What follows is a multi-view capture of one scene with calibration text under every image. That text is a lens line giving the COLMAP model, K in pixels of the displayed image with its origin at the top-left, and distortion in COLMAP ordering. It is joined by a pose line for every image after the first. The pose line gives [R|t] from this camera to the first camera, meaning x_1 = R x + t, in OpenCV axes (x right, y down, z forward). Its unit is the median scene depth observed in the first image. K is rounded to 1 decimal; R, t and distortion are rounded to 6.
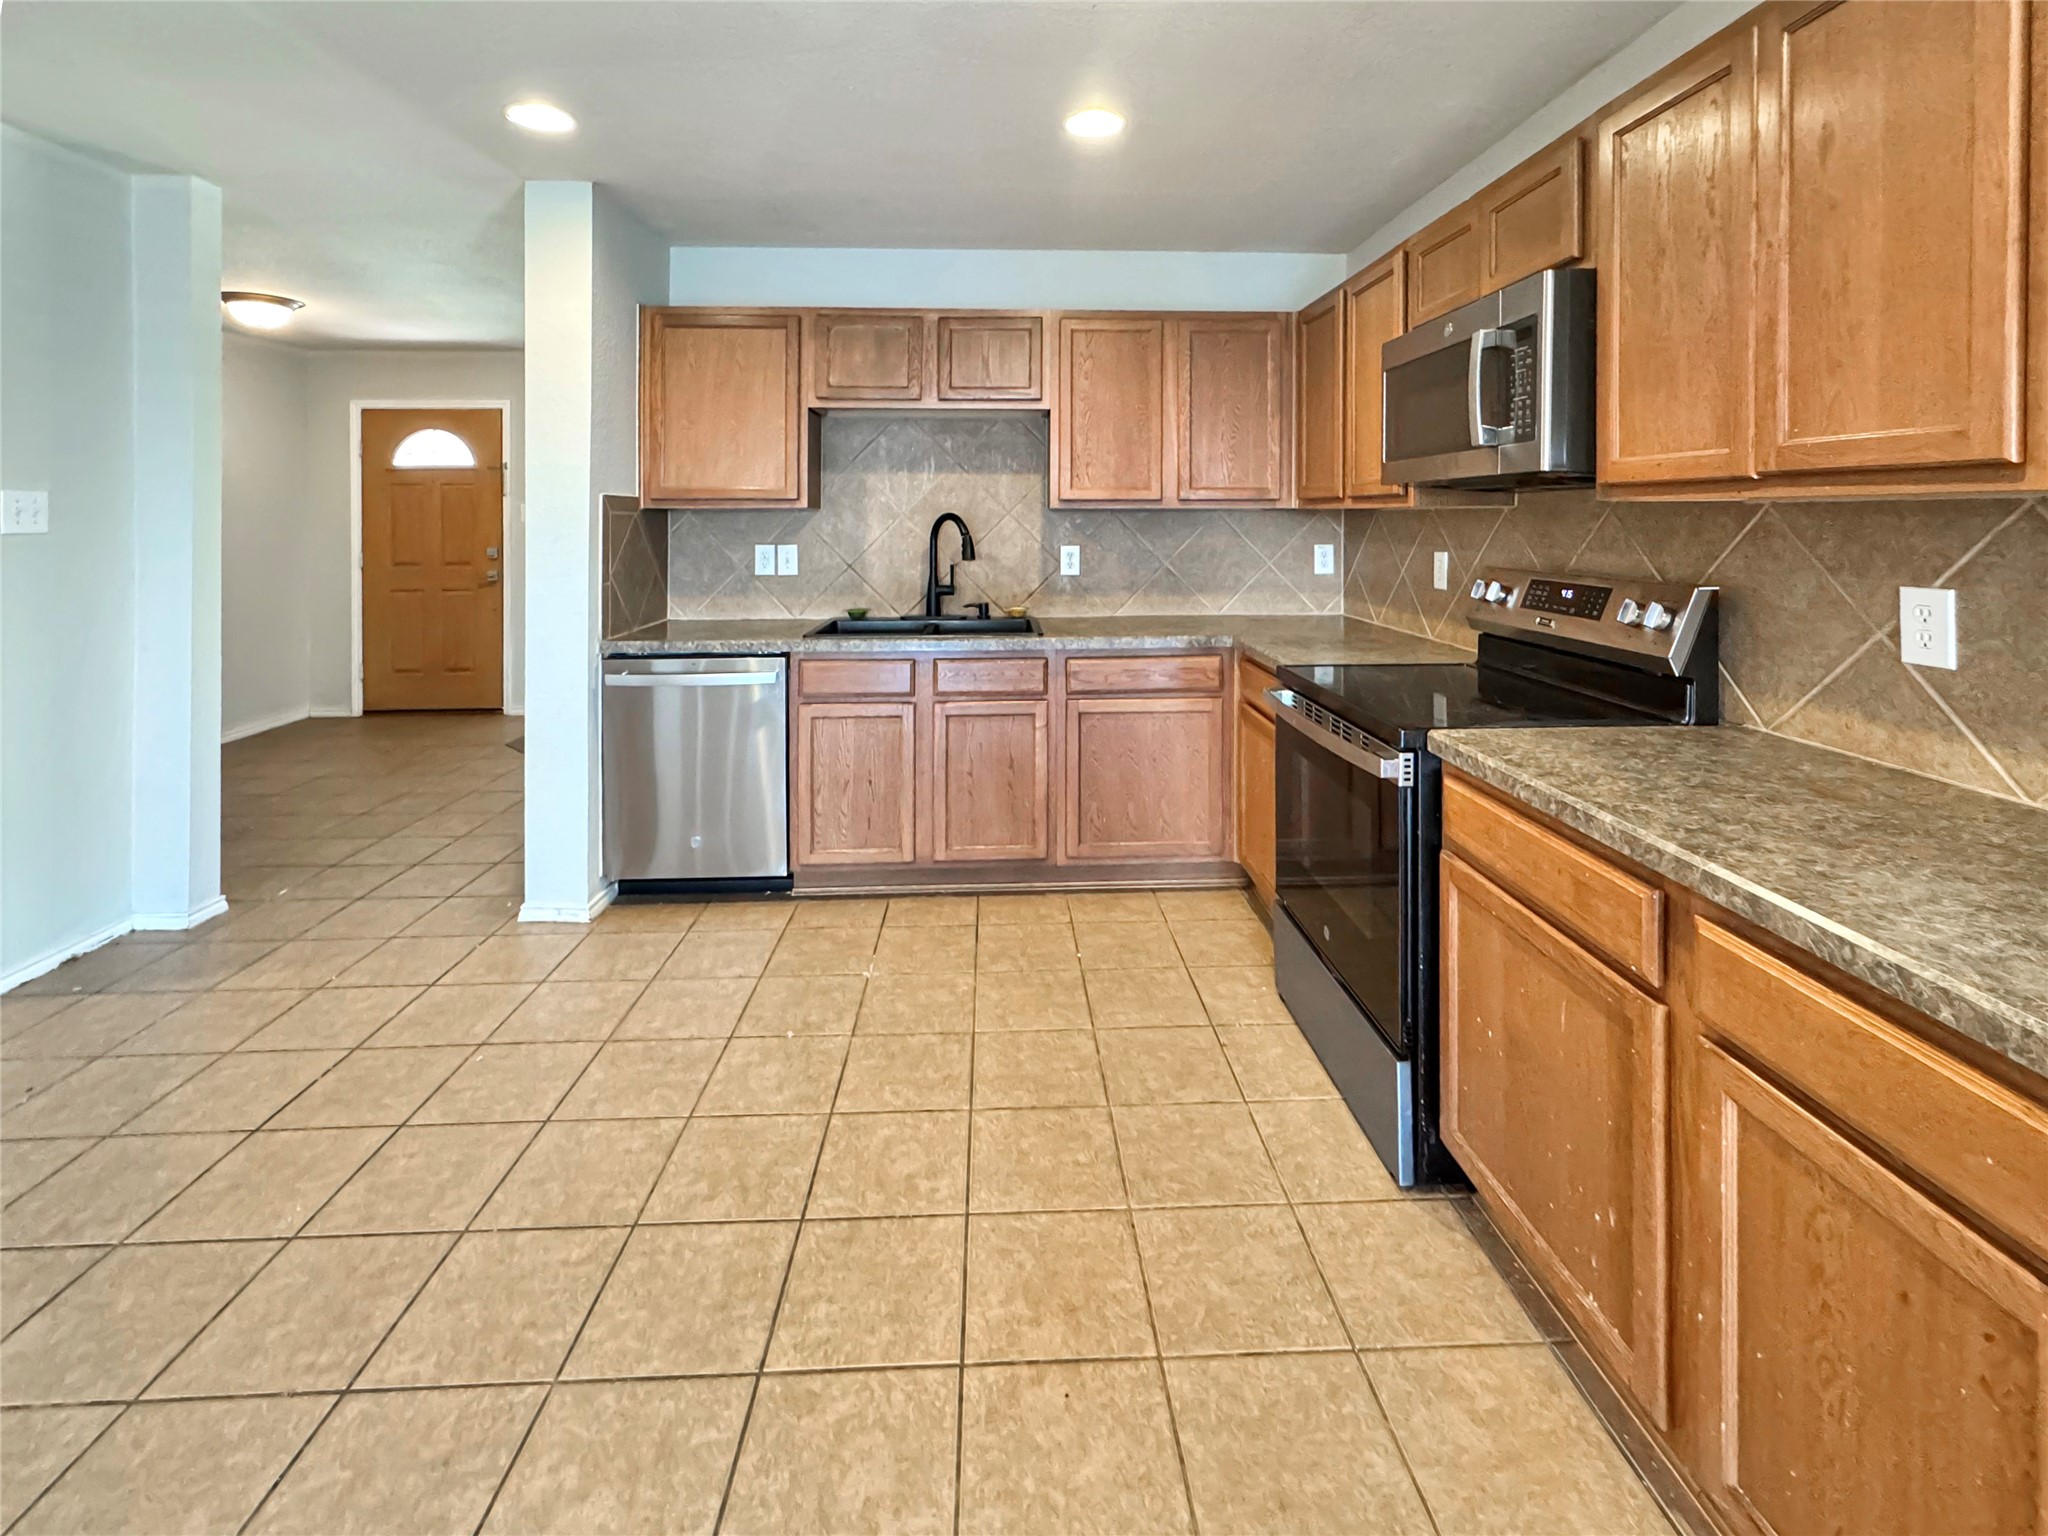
lens RADIAL K [[907.8, 0, 1011.2], [0, 907.8, 527.5], [0, 0, 1]] dist [0.002705, -0.000636]
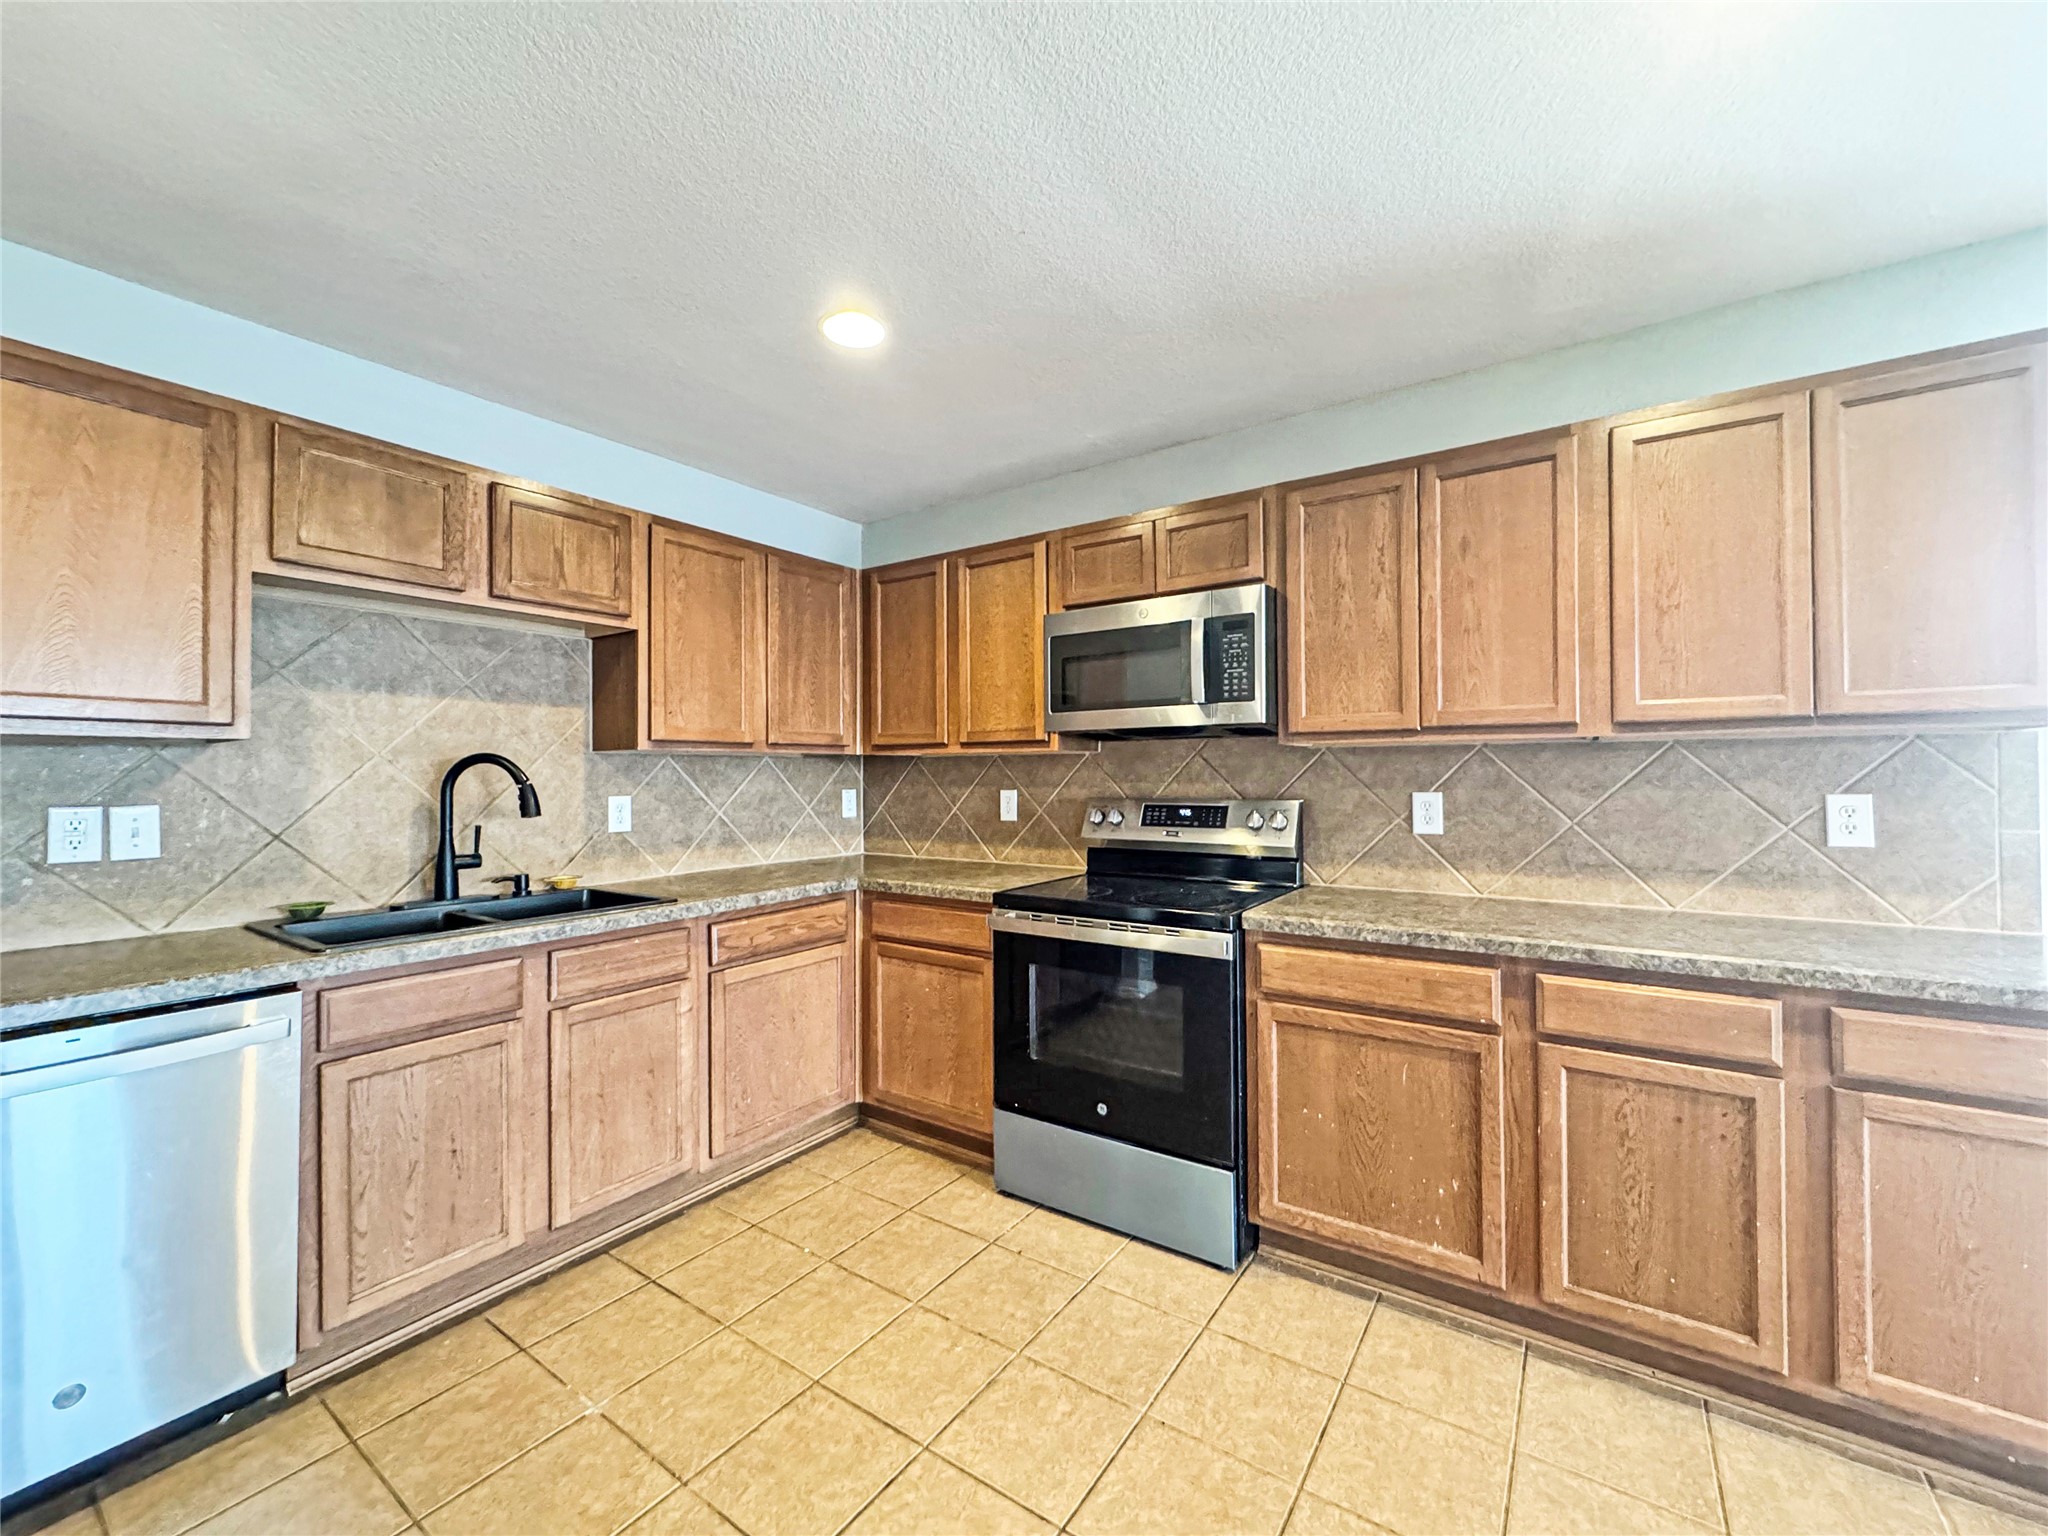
lens RADIAL K [[847.7, 0, 1030.5], [0, 847.7, 765.8], [0, 0, 1]] dist [-0.000053, -0.001454]
pose [[0.592654, 0.004181, 0.805447, -0.441757], [0.014960, 0.999757, -0.016197, 0.014053], [-0.805319, 0.021649, 0.592447, 0.311905]]
